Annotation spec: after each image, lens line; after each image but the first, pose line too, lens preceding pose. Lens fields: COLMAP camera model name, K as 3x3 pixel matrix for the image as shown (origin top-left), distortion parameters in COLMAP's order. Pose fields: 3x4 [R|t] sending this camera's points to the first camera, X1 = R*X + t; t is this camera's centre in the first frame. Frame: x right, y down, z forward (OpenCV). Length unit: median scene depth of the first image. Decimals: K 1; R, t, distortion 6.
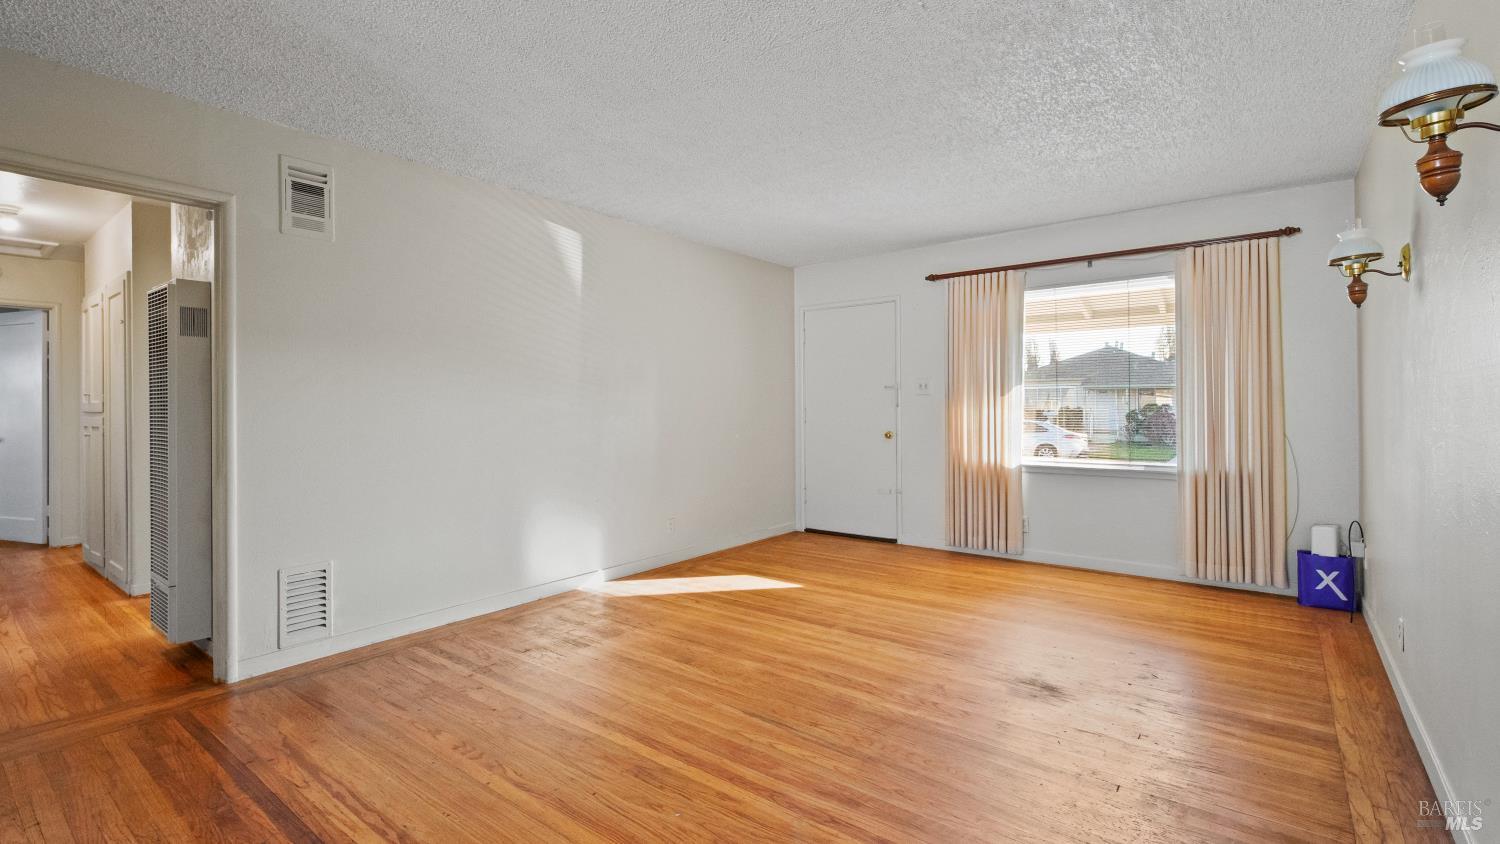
lens RADIAL K [[680.4, 0, 768.7], [0, 680.4, 400.4], [0, 0, 1]] dist [0.006251, -0.002434]
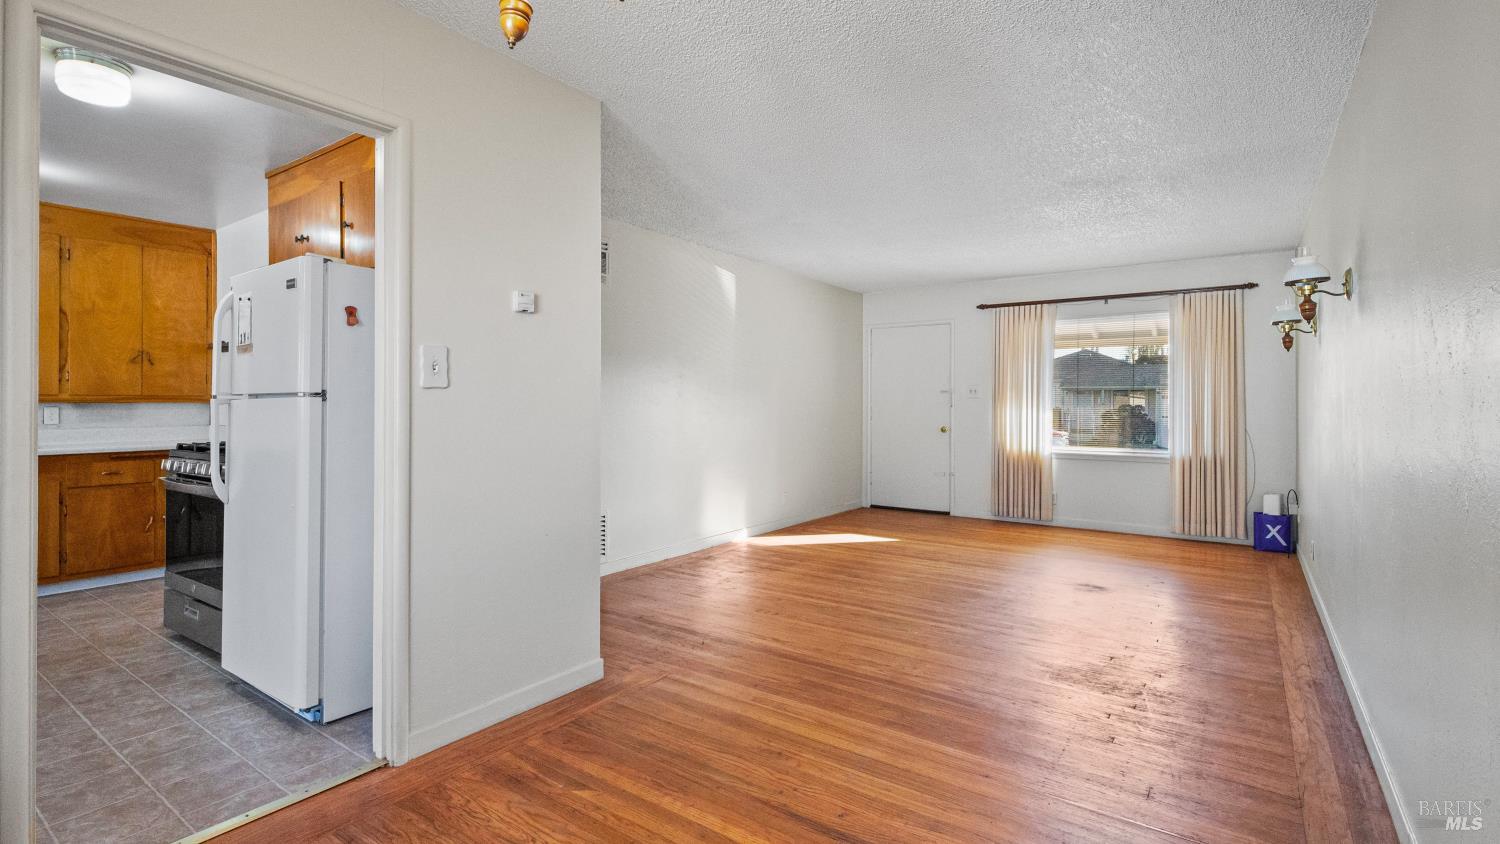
lens RADIAL K [[684.1, 0, 764.0], [0, 684.1, 396.2], [0, 0, 1]] dist [-0.016428, -0.000224]
pose [[0.999584, 0.009402, 0.027277, -0.280462], [-0.009333, 0.999953, -0.002666, -0.006056], [-0.027300, 0.002410, 0.999624, -0.377292]]
